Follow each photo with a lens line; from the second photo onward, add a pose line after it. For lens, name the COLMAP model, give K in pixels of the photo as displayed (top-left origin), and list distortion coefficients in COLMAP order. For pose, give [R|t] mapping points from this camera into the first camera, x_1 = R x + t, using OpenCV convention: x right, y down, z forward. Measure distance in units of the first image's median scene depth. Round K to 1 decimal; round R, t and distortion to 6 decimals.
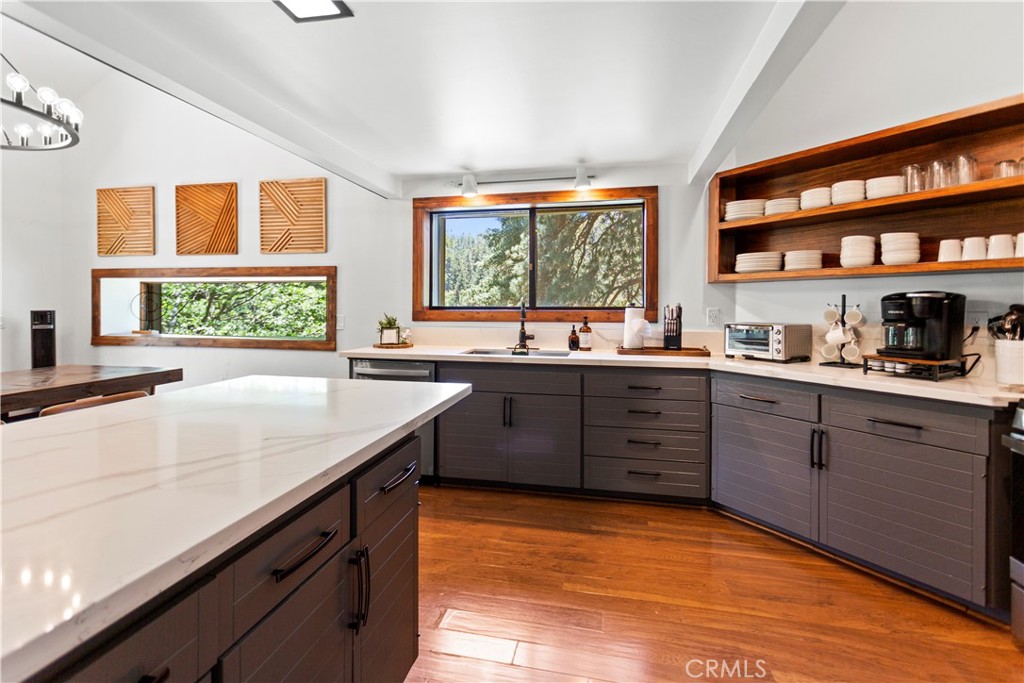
lens RADIAL K [[510.1, 0, 499.2], [0, 510.1, 303.6], [0, 0, 1]] dist [-0.000277, 0.001820]
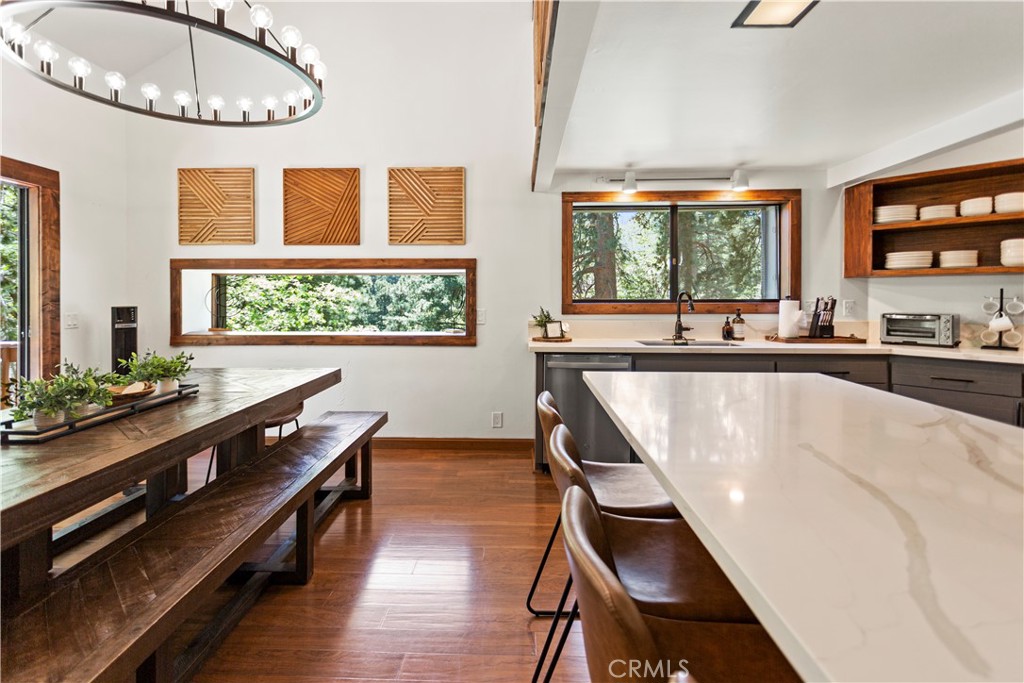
lens RADIAL K [[510.1, 0, 499.2], [0, 510.1, 303.6], [0, 0, 1]] dist [-0.000277, 0.001820]
pose [[0.982749, -0.006847, 0.184815, -0.456901], [0.003418, 0.999816, 0.018869, -0.006330], [-0.184910, -0.017912, 0.982592, 0.032466]]
